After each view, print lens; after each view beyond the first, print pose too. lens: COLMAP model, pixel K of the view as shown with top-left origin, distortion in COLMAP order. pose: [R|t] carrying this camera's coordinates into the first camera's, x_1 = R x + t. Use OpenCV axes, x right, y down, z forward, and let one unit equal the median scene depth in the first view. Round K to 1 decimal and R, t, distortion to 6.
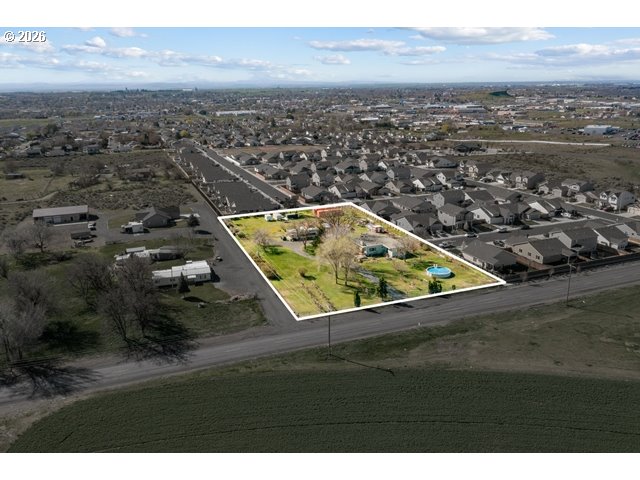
lens RADIAL K [[489.9, 0, 320.0], [0, 489.9, 240.0], [0, 0, 1]] dist [0.056389, 0.000500]
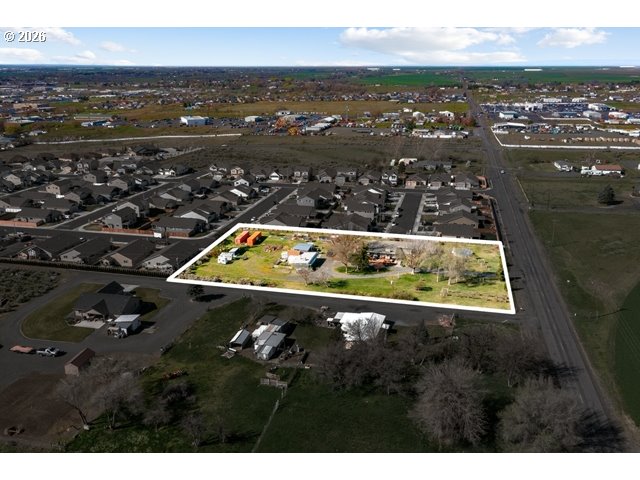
lens RADIAL K [[571.2, 0, 320.0], [0, 571.2, 240.0], [0, 0, 1]] dist [0.034766, 0.002863]
pose [[0.578547, -0.233014, 0.781657, -1.026588], [0.241067, 0.964362, 0.109051, -0.197555], [-0.779211, 0.125341, 0.614101, 0.424935]]
